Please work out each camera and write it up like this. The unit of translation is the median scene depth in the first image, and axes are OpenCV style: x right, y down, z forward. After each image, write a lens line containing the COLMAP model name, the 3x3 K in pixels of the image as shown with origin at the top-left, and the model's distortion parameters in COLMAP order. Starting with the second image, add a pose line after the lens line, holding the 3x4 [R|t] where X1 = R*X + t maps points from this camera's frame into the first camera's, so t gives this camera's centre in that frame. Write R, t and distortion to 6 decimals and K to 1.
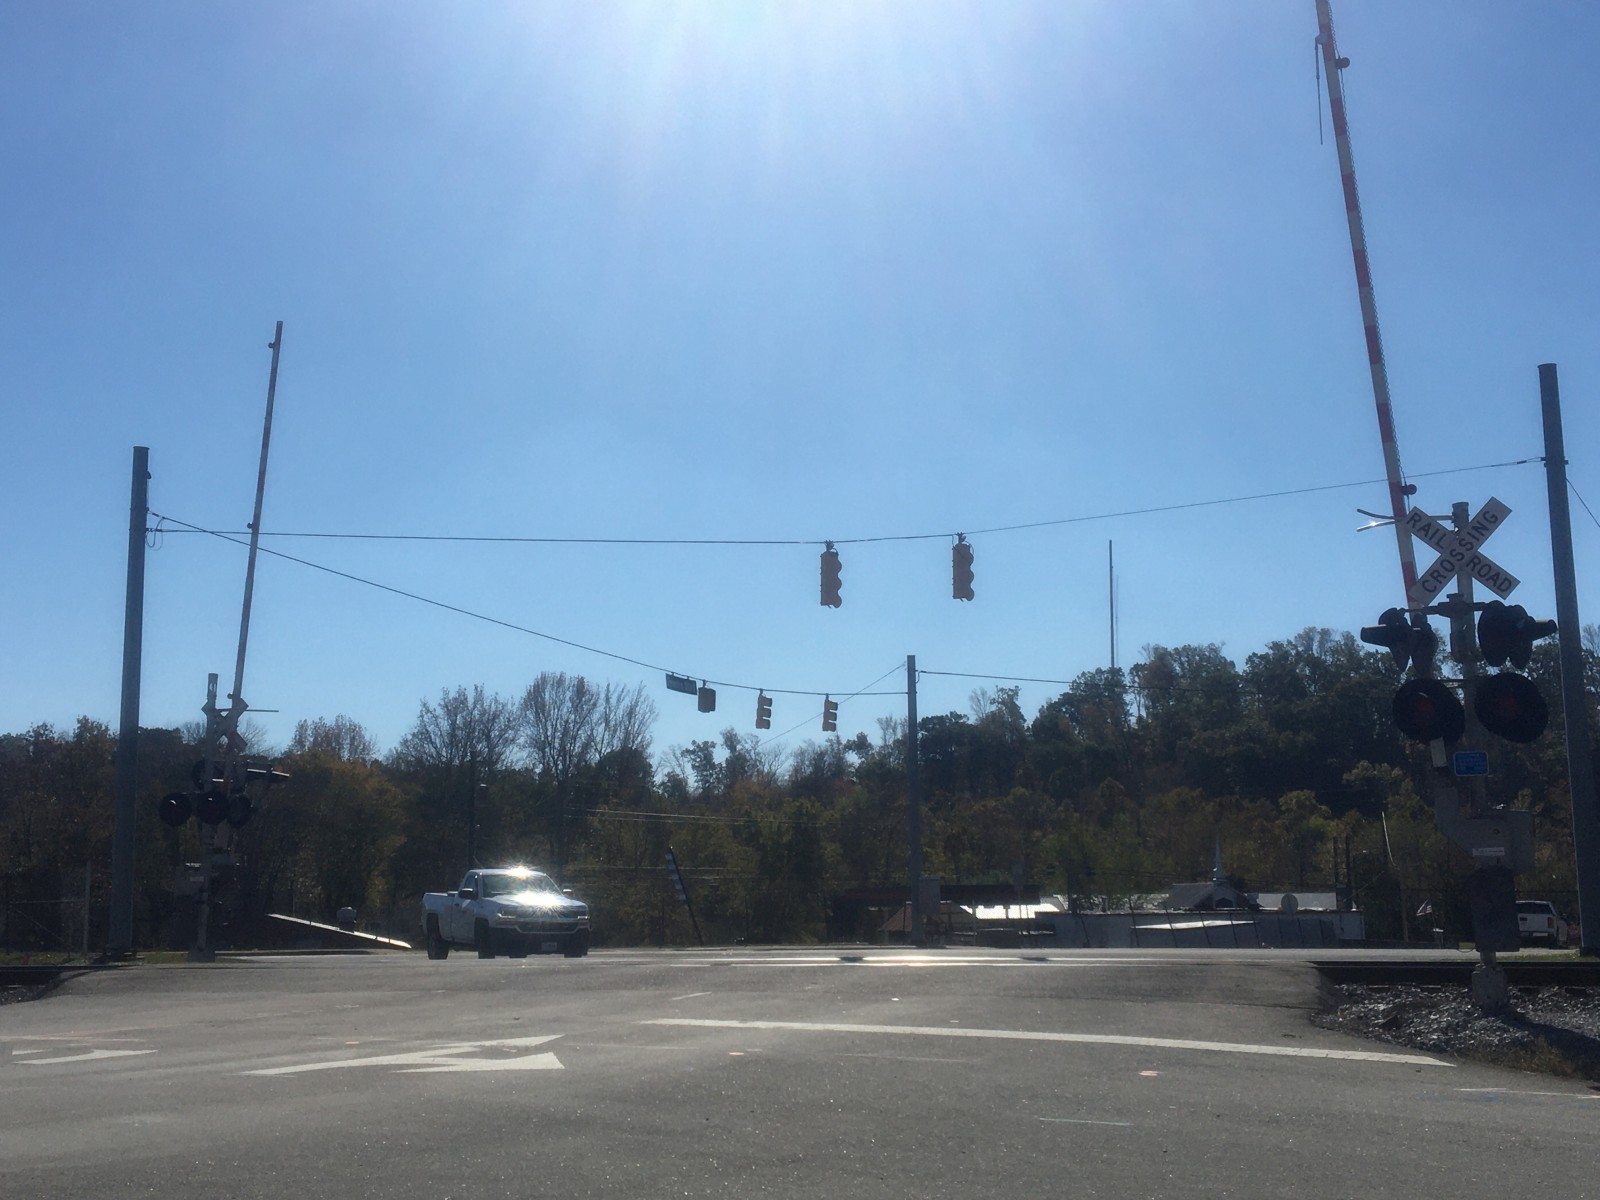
lens RADIAL K [[1935.5, 0, 768.0], [0, 1935.5, 595.8], [0, 0, 1]] dist [0.134283, -0.340062]
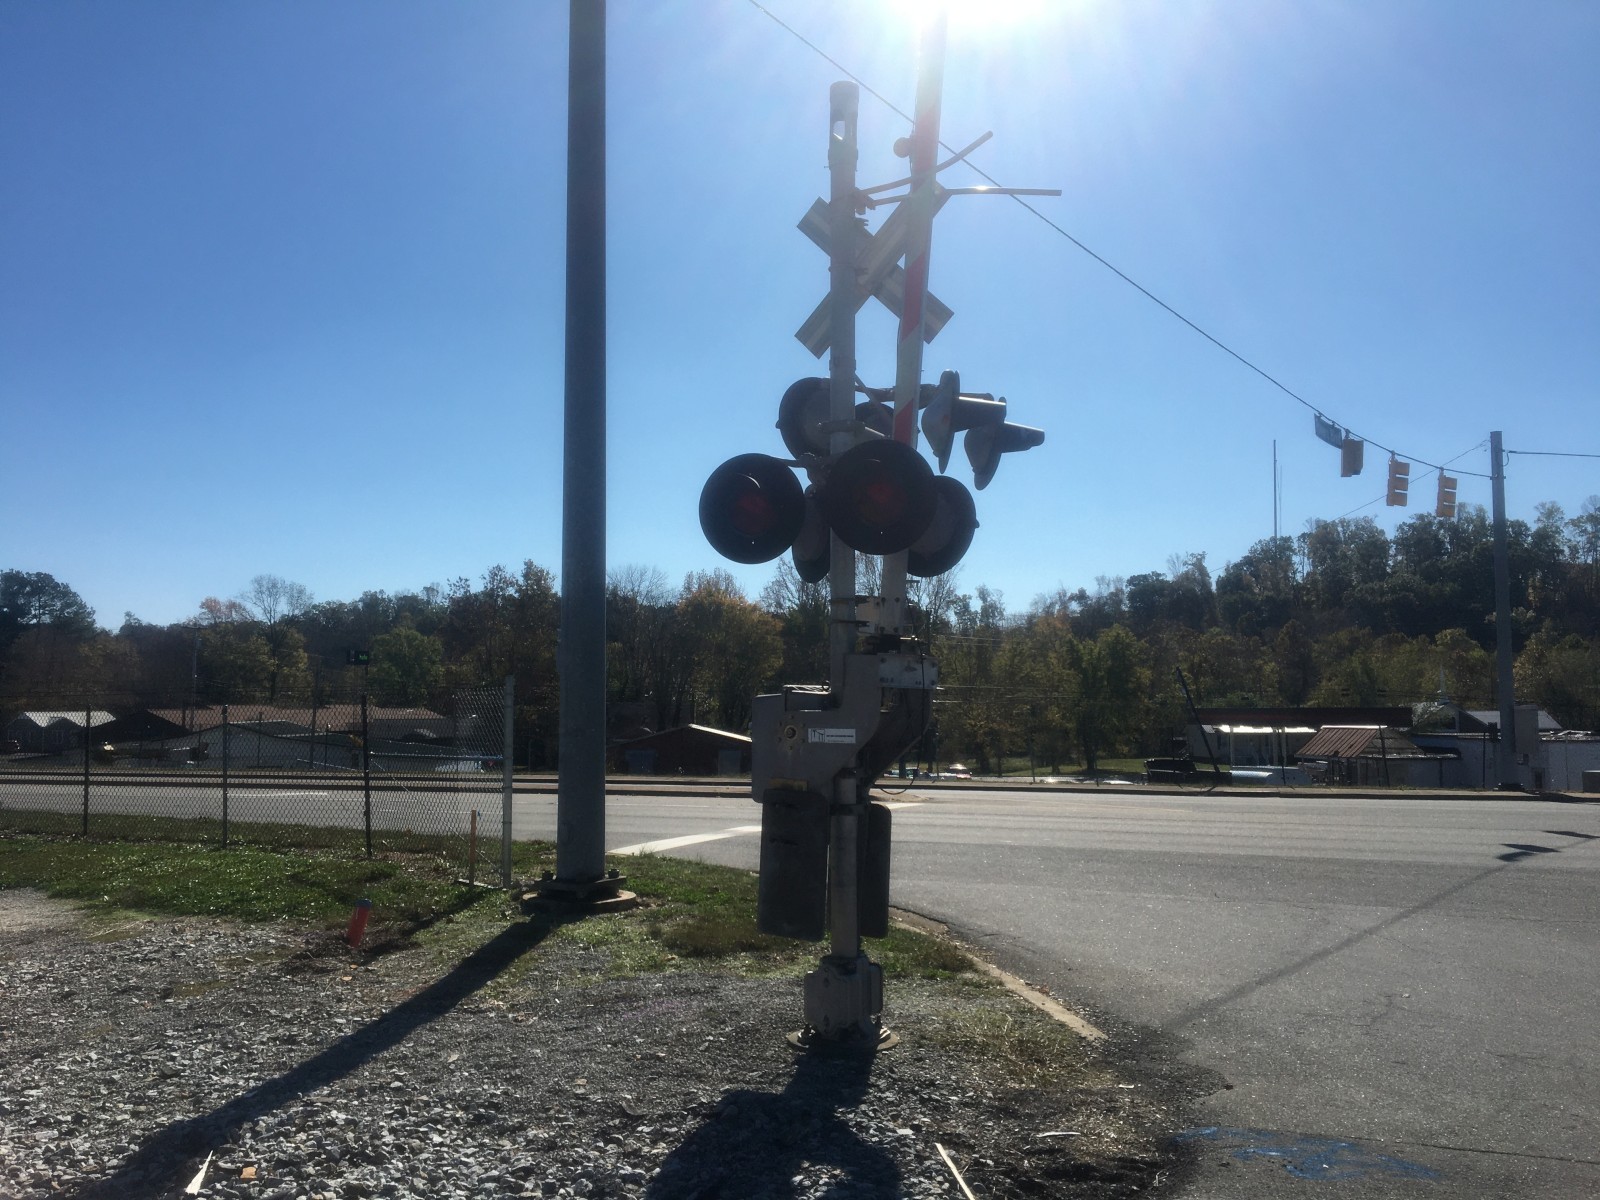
lens RADIAL K [[1359.3, 0, 766.3], [0, 1359.3, 620.1], [0, 0, 1]] dist [0.082170, -0.000839]
pose [[0.986198, -0.000907, -0.165571, -0.079846], [0.015995, 0.995830, 0.089821, 0.032357], [0.164799, -0.091229, 0.982099, 0.237483]]
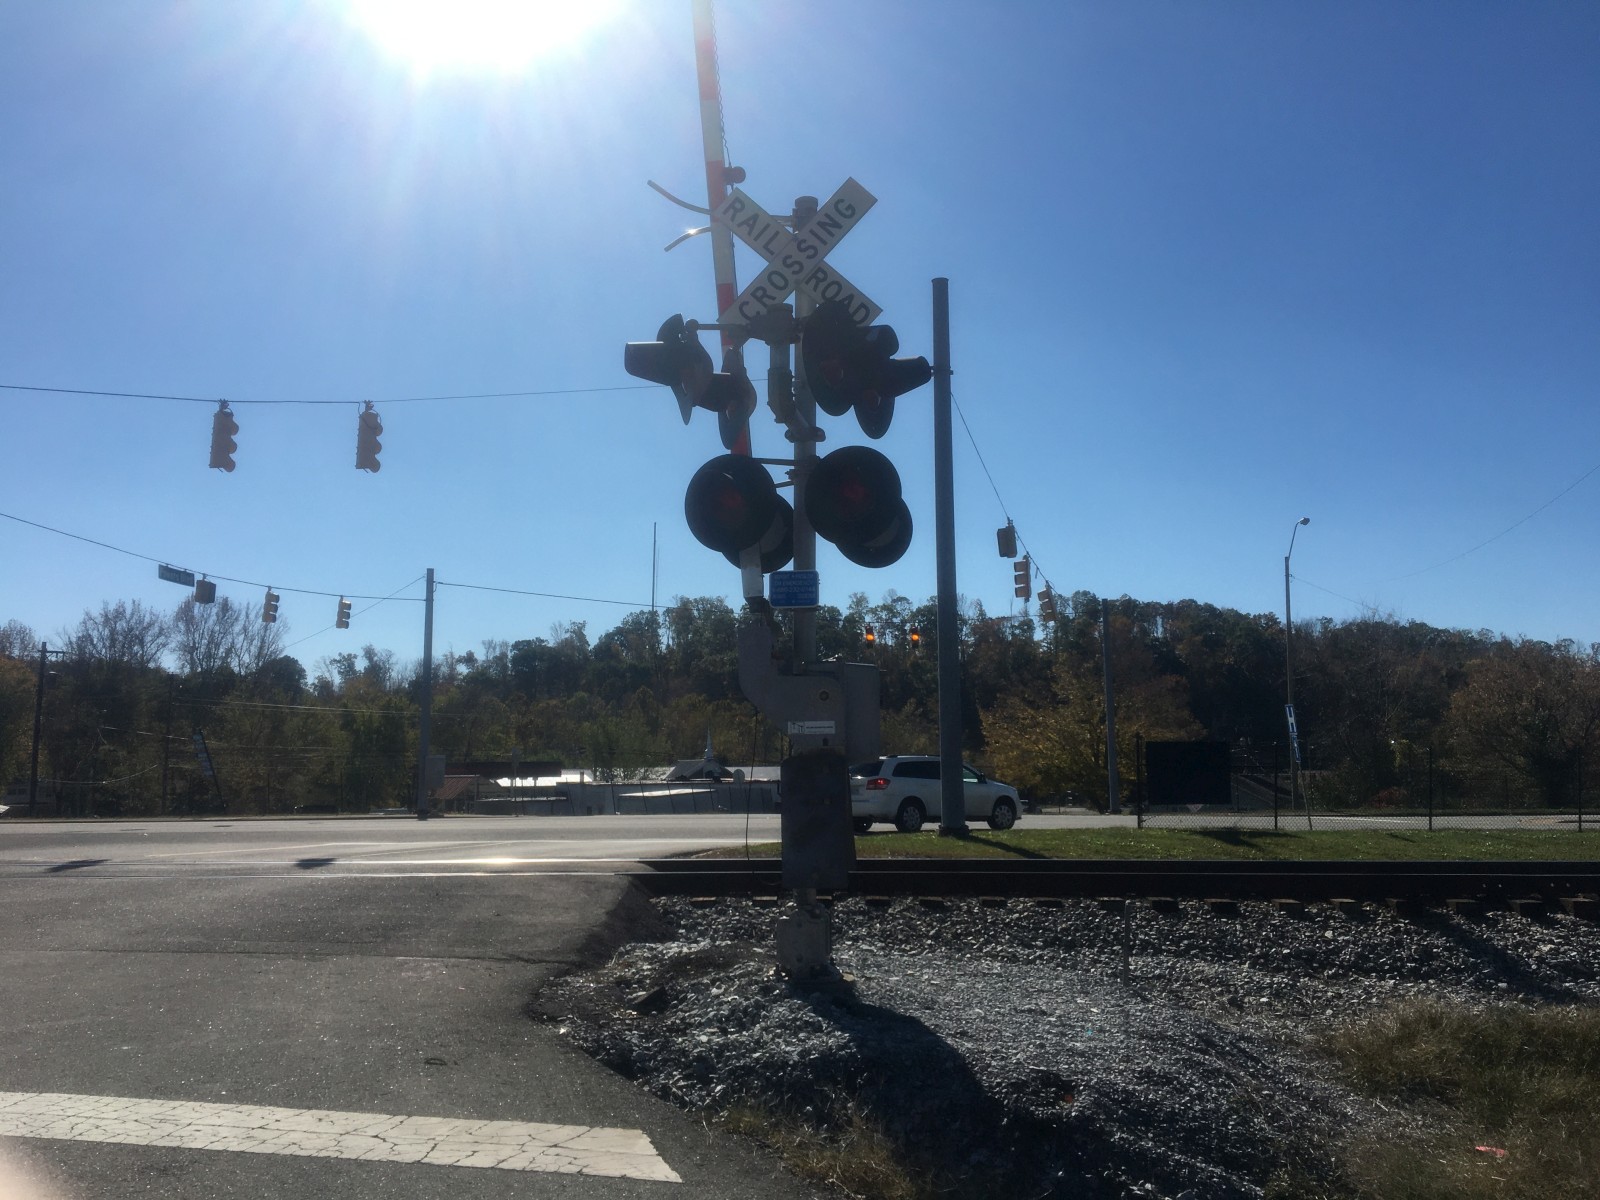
lens RADIAL K [[1346.5, 0, 779.3], [0, 1346.5, 602.6], [0, 0, 1]] dist [0.126270, -0.245351]
pose [[0.963892, 0.039778, 0.263305, 0.038312], [-0.048036, 0.998533, 0.024995, 0.012687], [-0.261924, -0.036740, 0.964389, 0.092900]]
